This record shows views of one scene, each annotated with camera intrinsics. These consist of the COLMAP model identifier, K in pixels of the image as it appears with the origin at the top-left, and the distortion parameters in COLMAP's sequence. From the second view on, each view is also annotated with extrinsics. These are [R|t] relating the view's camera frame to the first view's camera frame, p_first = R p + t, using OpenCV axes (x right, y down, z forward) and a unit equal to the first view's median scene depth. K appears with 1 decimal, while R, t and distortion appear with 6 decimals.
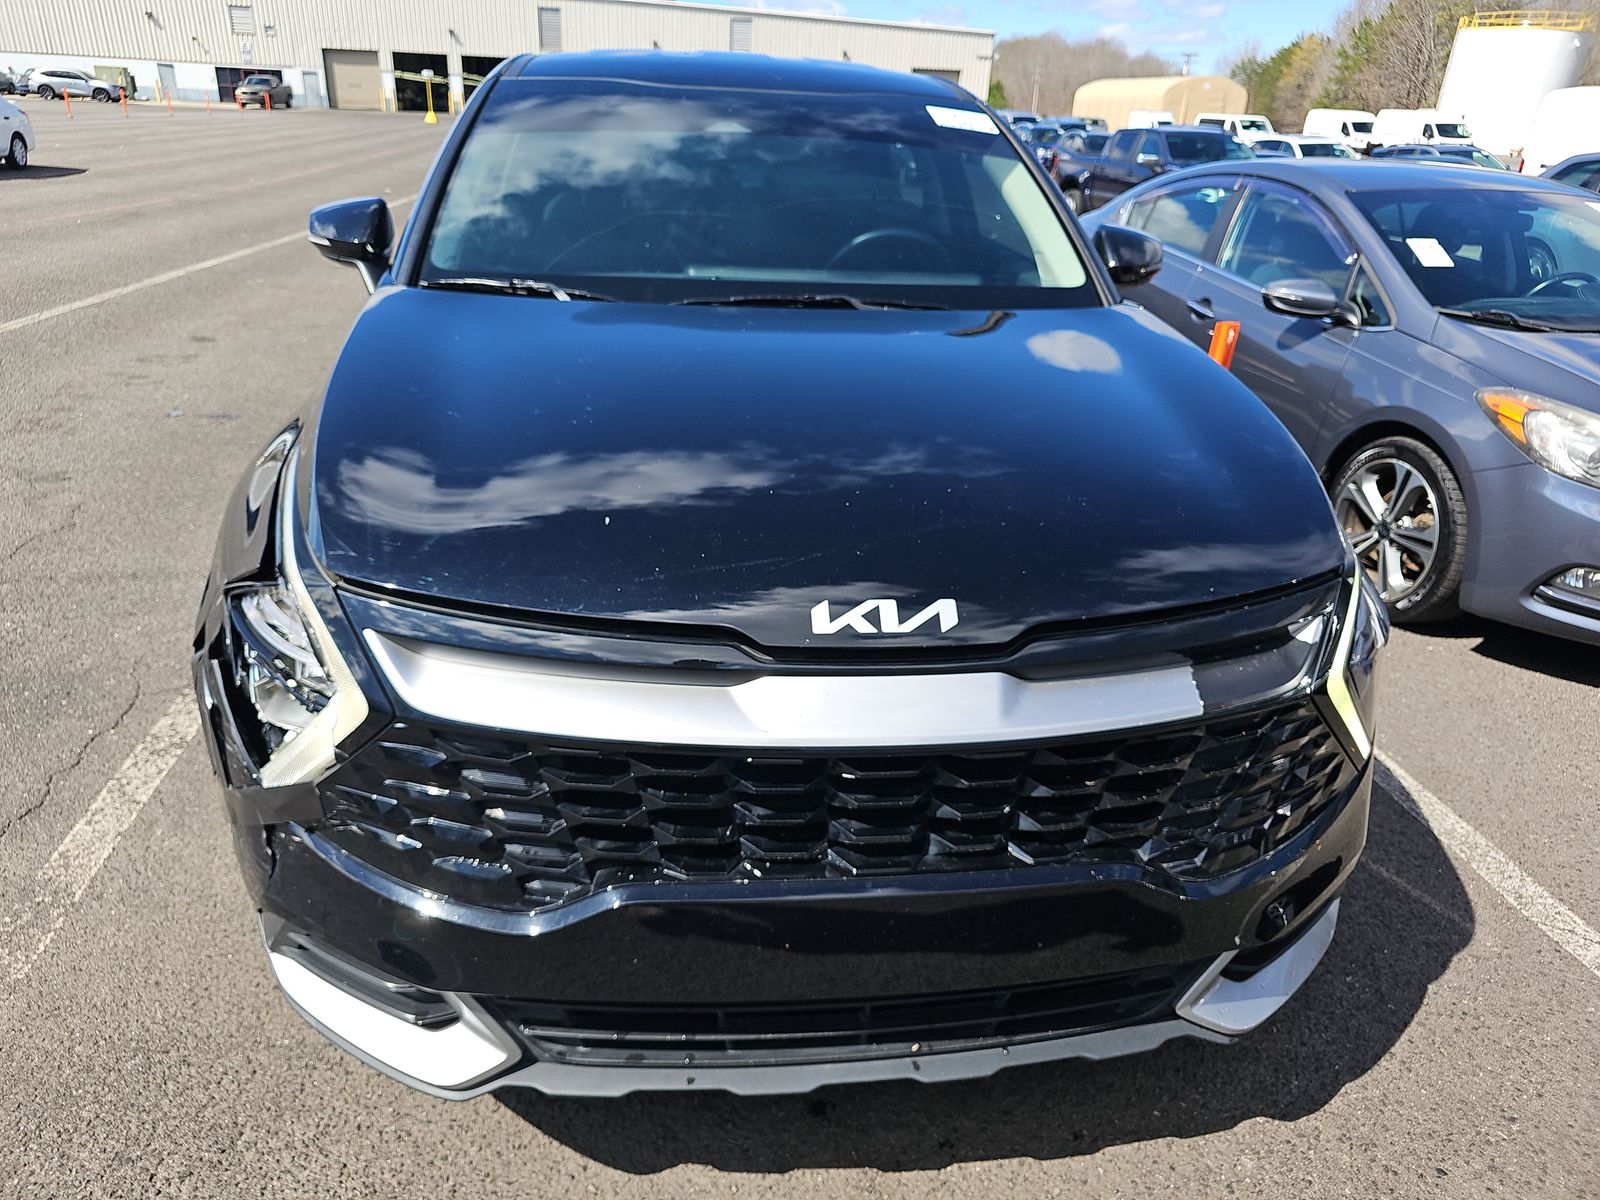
lens RADIAL K [[1147.2, 0, 806.1], [0, 1147.2, 602.0], [0, 0, 1]] dist [0.063588, -0.036688]
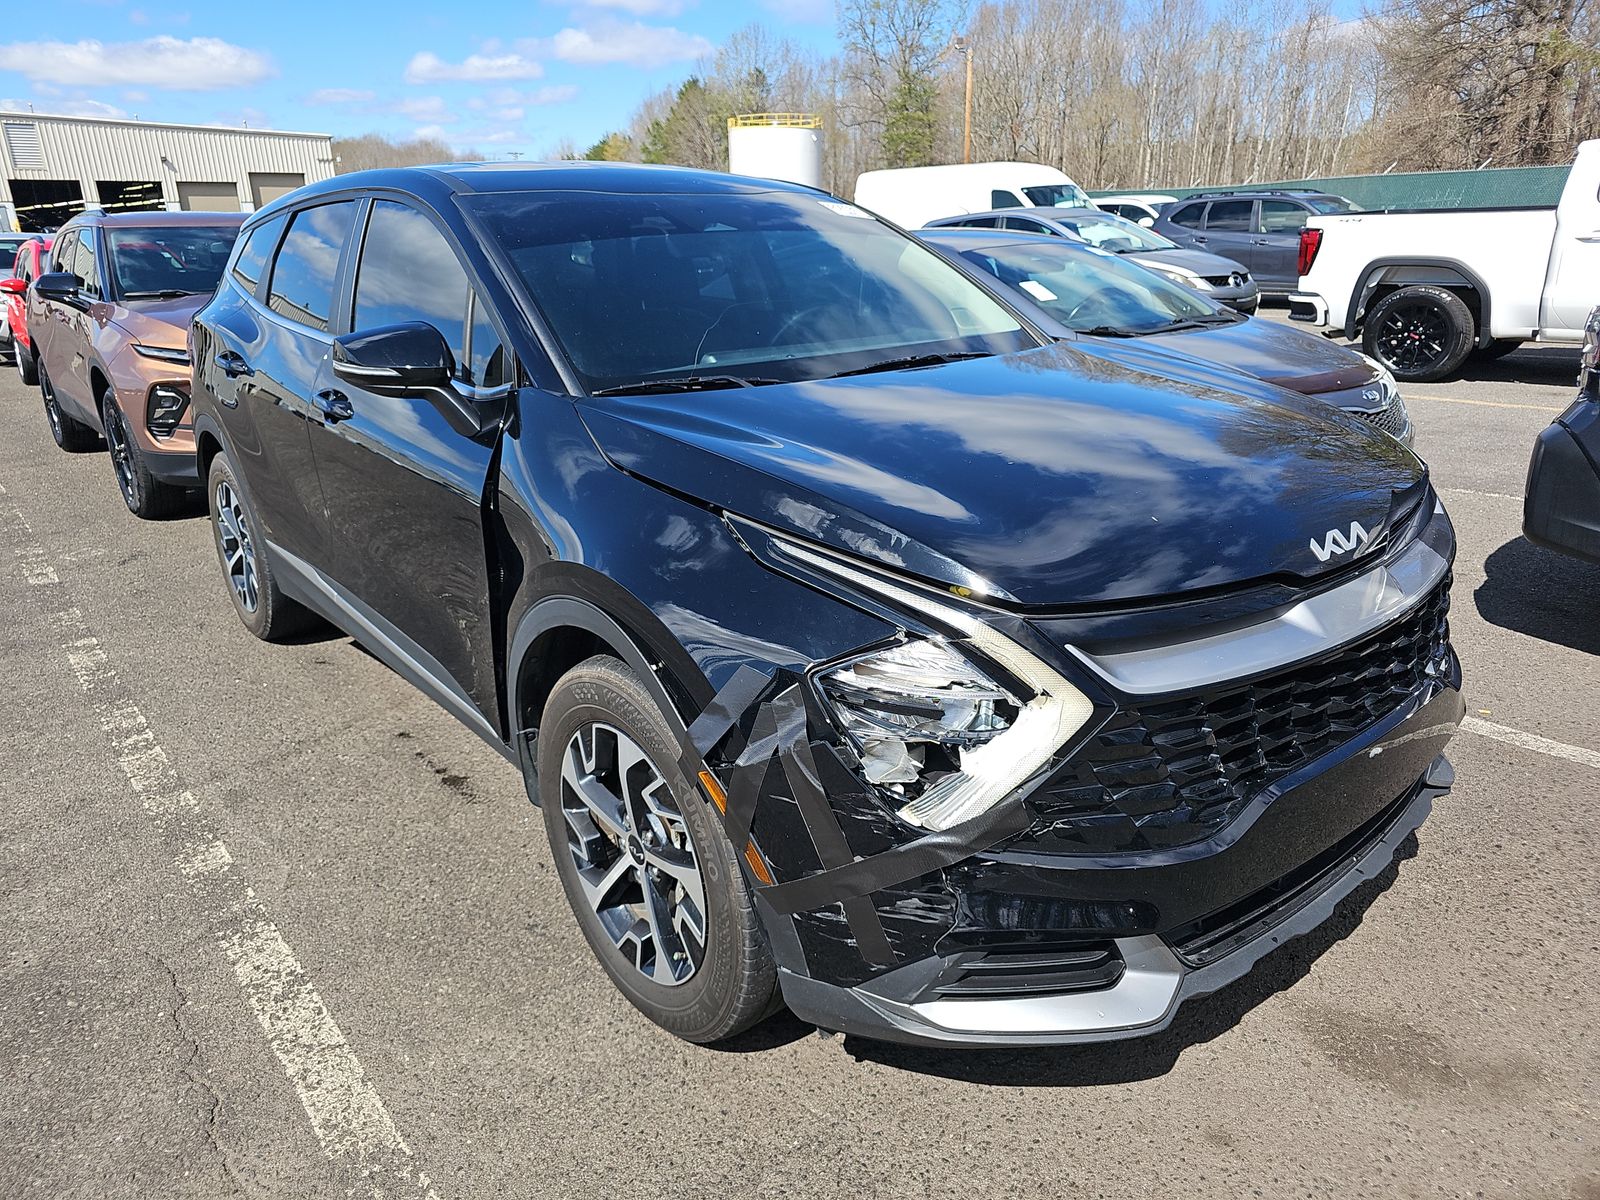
lens RADIAL K [[1147.2, 0, 806.1], [0, 1147.2, 602.0], [0, 0, 1]] dist [0.063588, -0.036688]
pose [[0.821301, -0.238607, 0.518200, -0.390370], [0.274160, 0.961648, 0.008276, -0.033842], [-0.500301, 0.135273, 0.855219, 0.041496]]
